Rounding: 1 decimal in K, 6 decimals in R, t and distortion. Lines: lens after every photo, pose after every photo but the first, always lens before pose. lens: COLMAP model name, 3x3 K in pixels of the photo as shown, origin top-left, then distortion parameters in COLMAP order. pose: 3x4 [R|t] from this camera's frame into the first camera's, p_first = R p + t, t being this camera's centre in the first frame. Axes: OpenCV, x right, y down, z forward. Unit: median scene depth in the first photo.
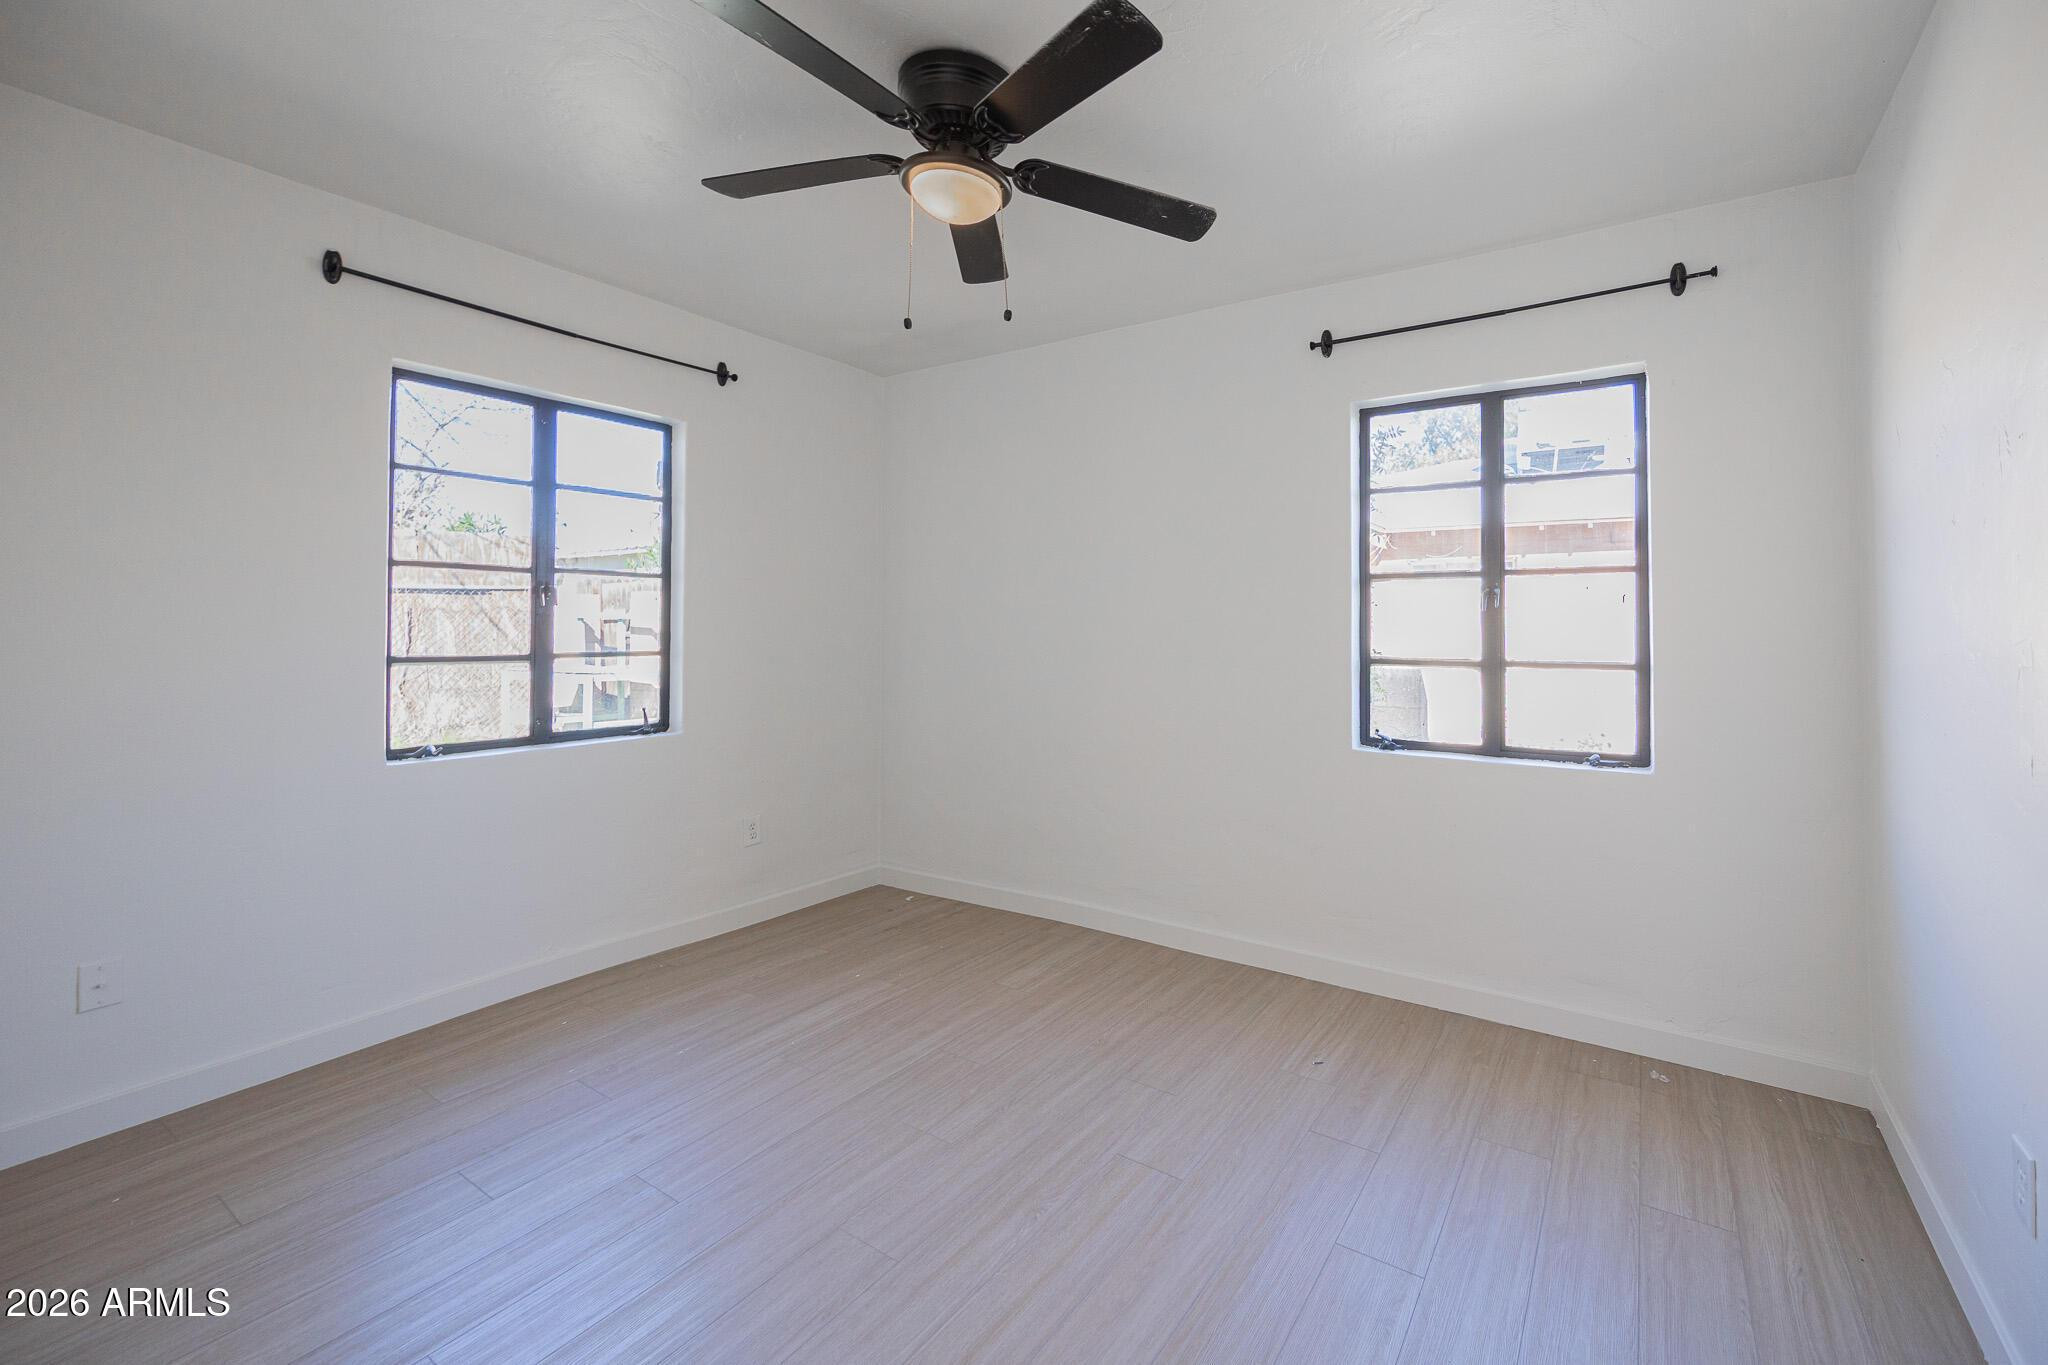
lens RADIAL K [[709.9, 0, 1026.2], [0, 709.9, 616.6], [0, 0, 1]] dist [-0.009331, -0.000029]
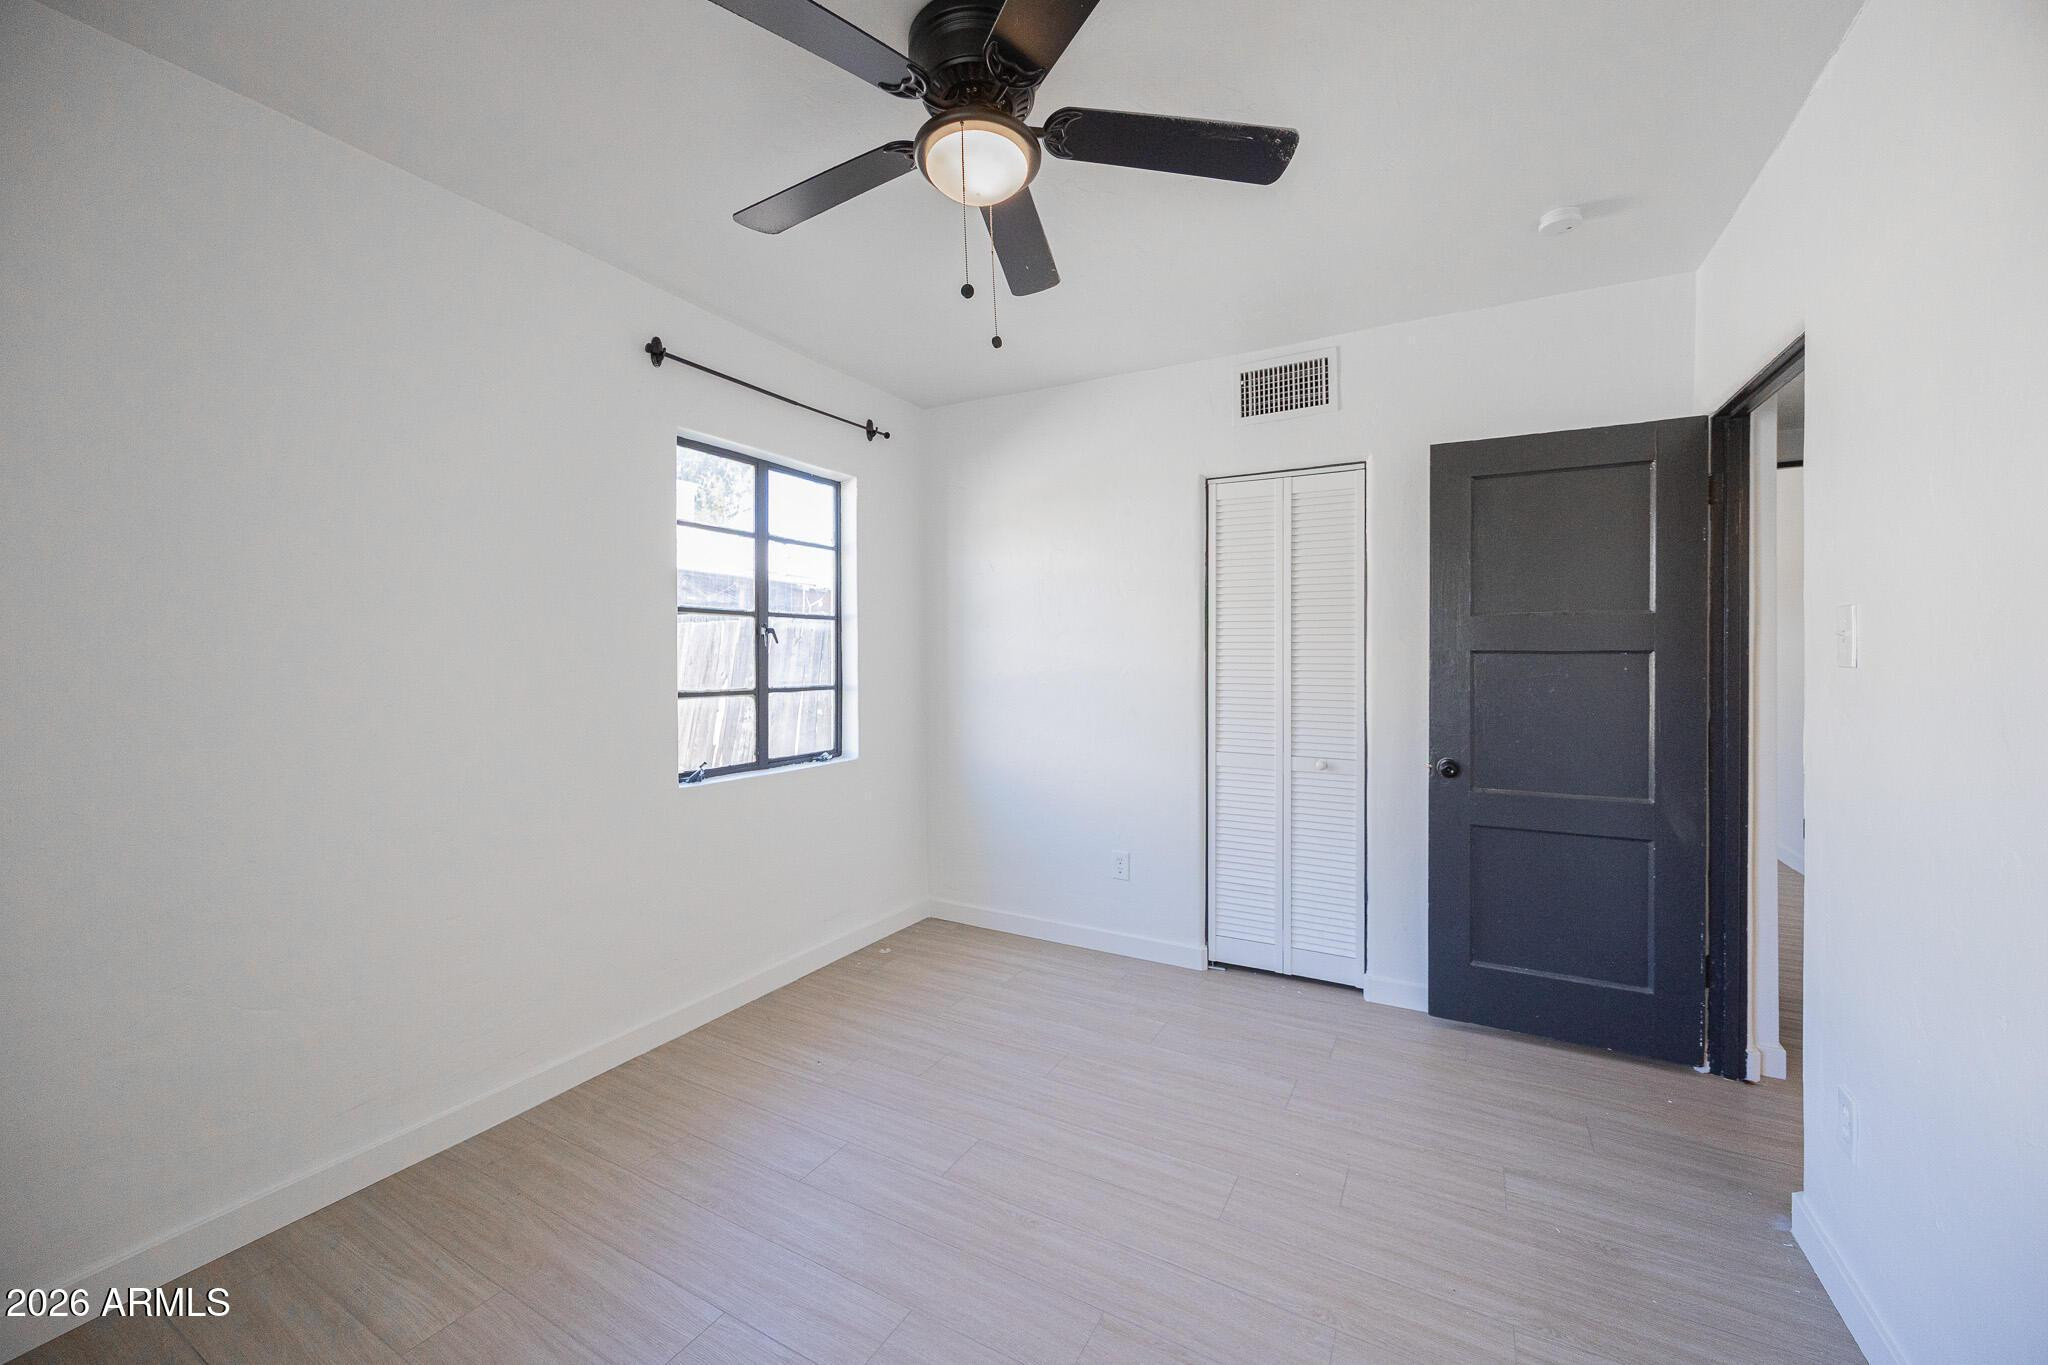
lens RADIAL K [[781.7, 0, 1028.9], [0, 781.7, 656.1], [0, 0, 1]] dist [-0.009819, 0.000083]
pose [[-0.032949, -0.005635, 0.999441, -0.736395], [-0.017970, 0.999826, 0.005044, -0.007173], [-0.999295, -0.017793, -0.033045, 0.673859]]
